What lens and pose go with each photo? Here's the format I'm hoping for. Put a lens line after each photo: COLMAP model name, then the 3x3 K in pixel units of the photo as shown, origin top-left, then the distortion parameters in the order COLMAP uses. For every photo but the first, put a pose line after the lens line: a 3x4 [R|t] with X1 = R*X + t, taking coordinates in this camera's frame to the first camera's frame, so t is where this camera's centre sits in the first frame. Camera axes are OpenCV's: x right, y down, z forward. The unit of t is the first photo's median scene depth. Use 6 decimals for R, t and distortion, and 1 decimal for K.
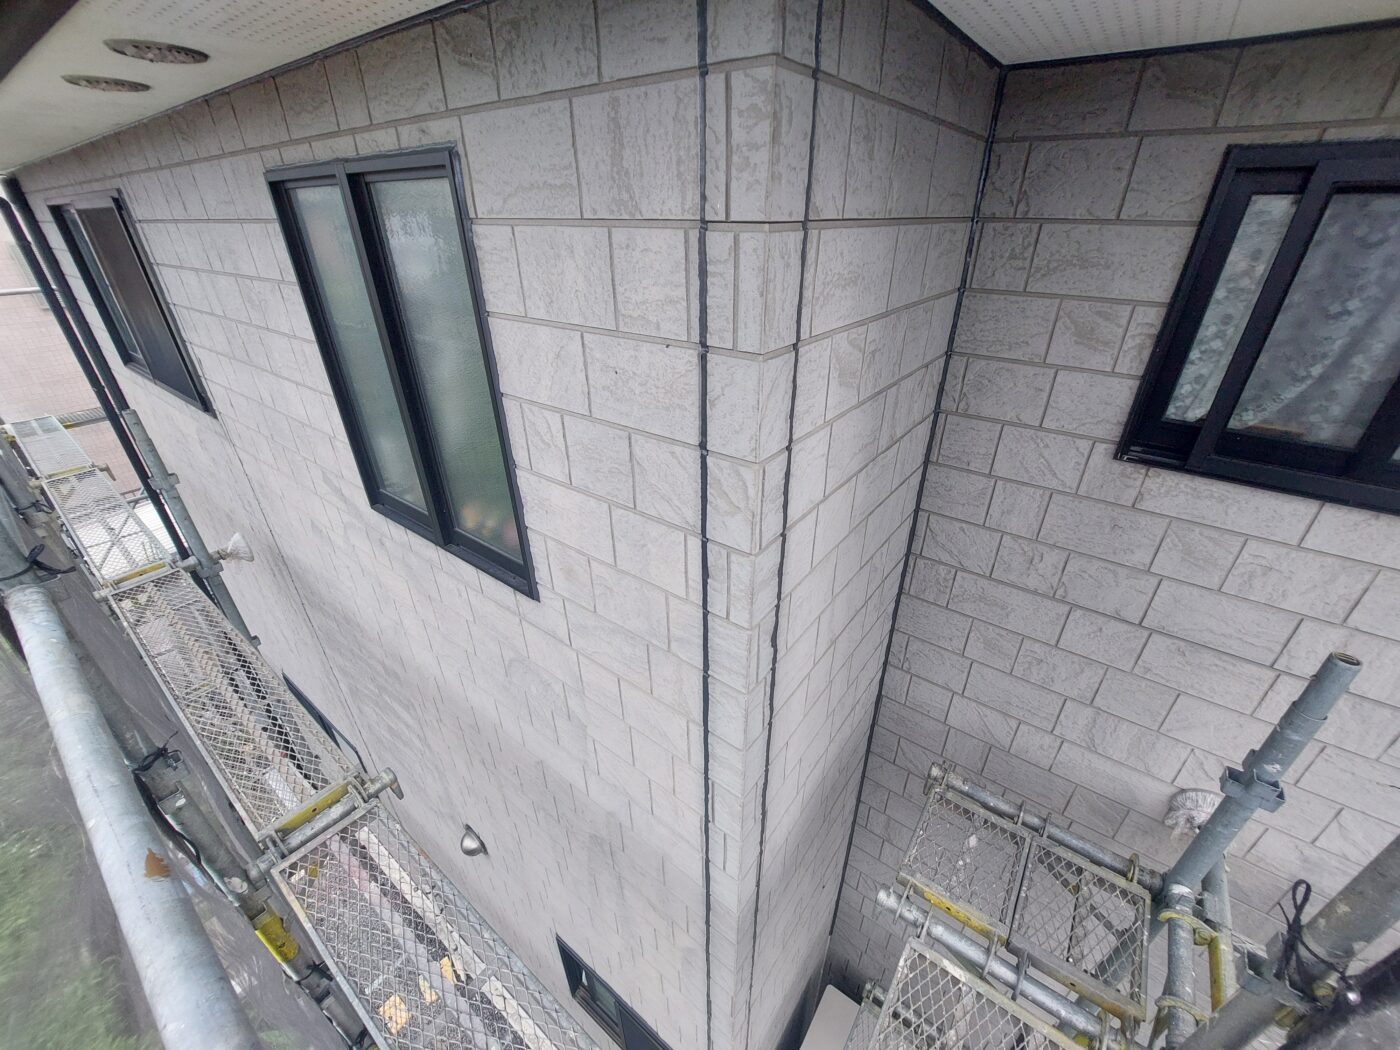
lens RADIAL K [[556.1, 0, 700.8], [0, 556.1, 524.5], [0, 0, 1]] dist [-0.016658, 0.001613]
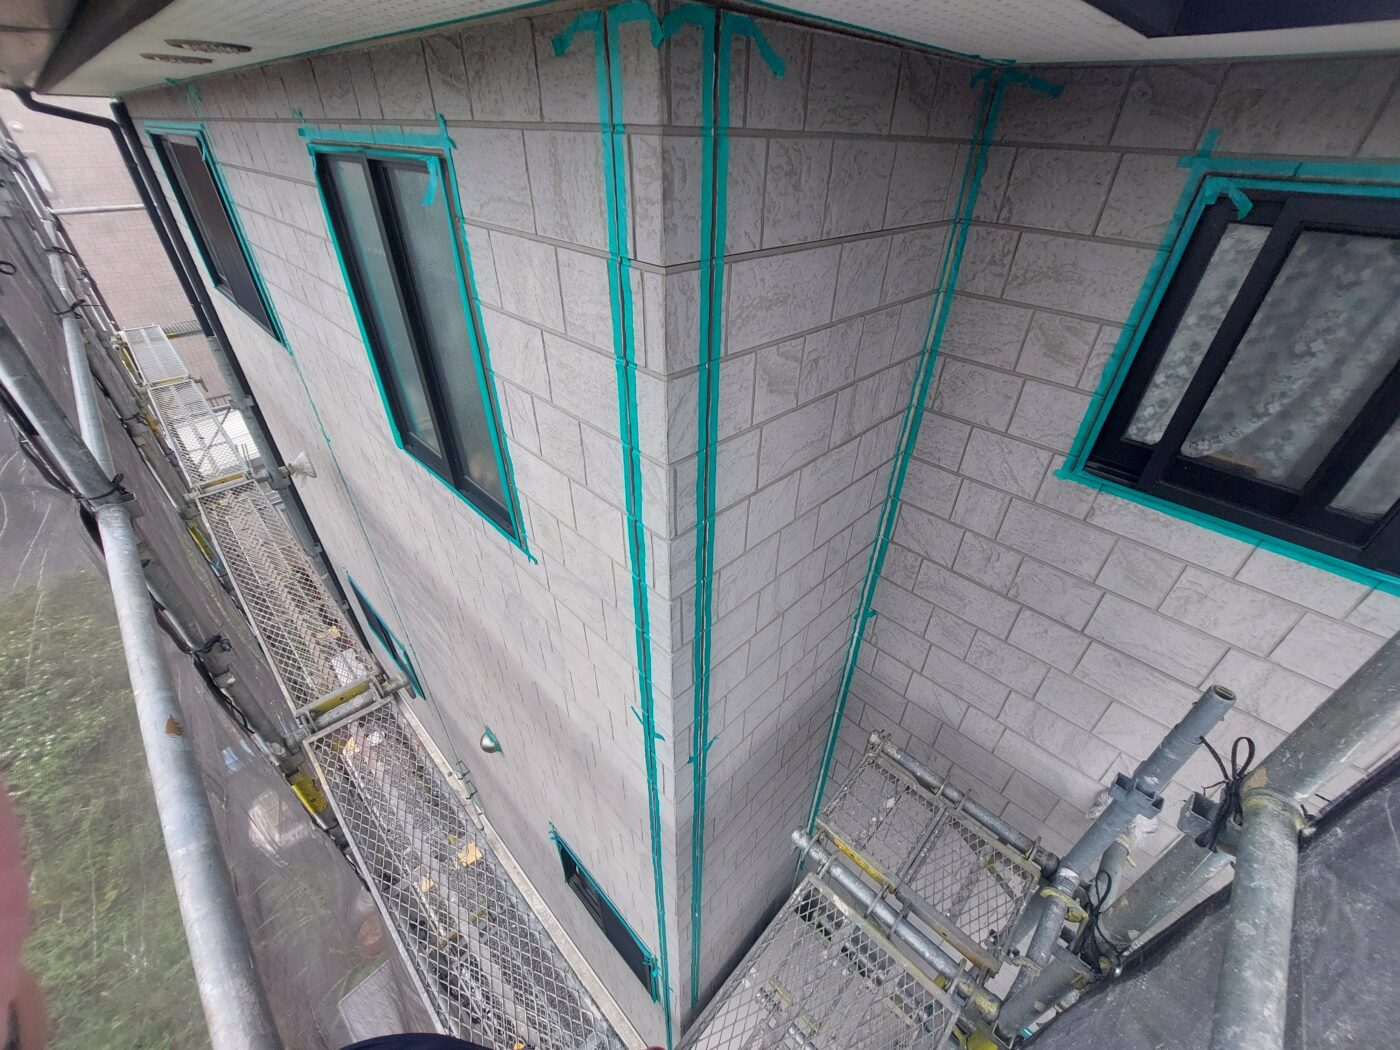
lens RADIAL K [[556.1, 0, 704.9], [0, 556.1, 521.6], [0, 0, 1]] dist [-0.016658, 0.001613]
pose [[0.990503, 0.100982, -0.093313, 0.196444], [-0.091012, 0.990241, 0.105545, -0.080590], [0.103060, -0.096050, 0.990027, -0.097598]]
